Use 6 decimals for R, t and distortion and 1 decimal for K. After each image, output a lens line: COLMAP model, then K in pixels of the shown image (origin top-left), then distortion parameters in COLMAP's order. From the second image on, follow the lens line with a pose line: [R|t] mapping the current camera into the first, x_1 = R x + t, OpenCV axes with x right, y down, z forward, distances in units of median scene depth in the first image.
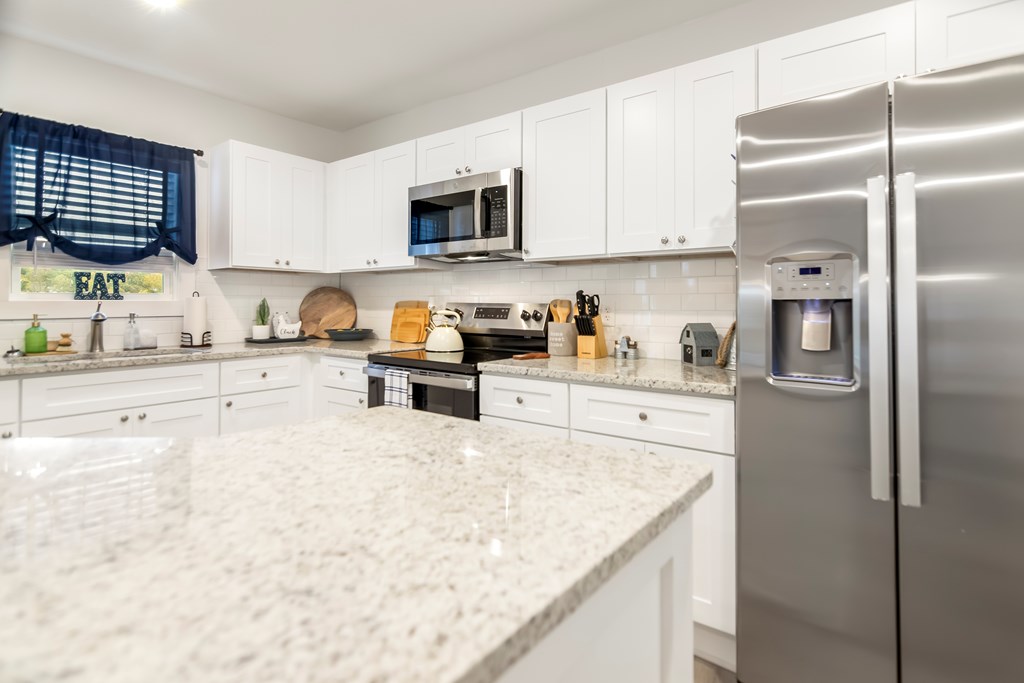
lens RADIAL K [[519.2, 0, 519.1], [0, 519.2, 308.4], [0, 0, 1]] dist [0.004143, 0.000544]
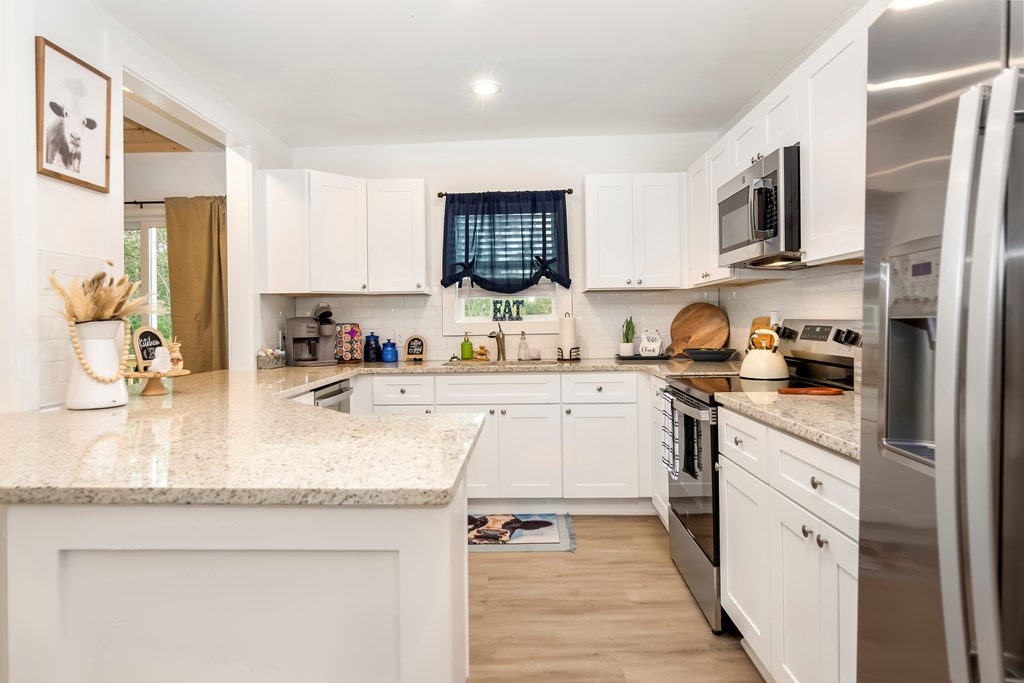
lens RADIAL K [[610.9, 0, 513.0], [0, 610.9, 332.7], [0, 0, 1]] dist [-0.004900, -0.000145]
pose [[0.583094, 0.006266, -0.812380, 0.437324], [0.008227, 0.999873, 0.013617, -0.007362], [0.812363, -0.014624, 0.582969, 0.120138]]
